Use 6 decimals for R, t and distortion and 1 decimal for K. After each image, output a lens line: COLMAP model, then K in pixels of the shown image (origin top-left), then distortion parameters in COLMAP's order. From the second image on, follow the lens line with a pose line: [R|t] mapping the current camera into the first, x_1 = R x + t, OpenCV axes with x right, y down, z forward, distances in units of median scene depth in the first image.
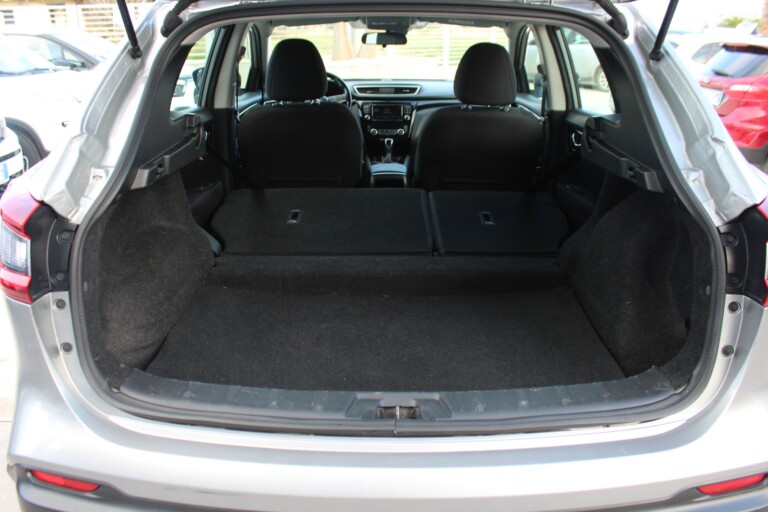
lens RADIAL K [[637.1, 0, 384.0], [0, 637.1, 256.0], [0, 0, 1]] dist [-0.143552, 0.113487]
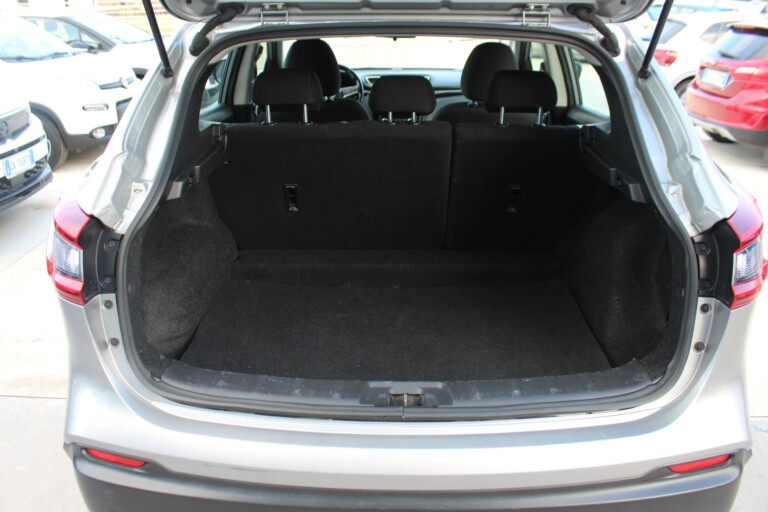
lens RADIAL K [[627.3, 0, 384.0], [0, 627.3, 256.0], [0, 0, 1]] dist [-0.142988, 0.109852]
pose [[0.999852, 0.001013, -0.017171, 0.001891], [-0.000281, 0.999092, 0.042603, -0.054929], [0.017199, -0.042592, 0.998945, -0.103679]]
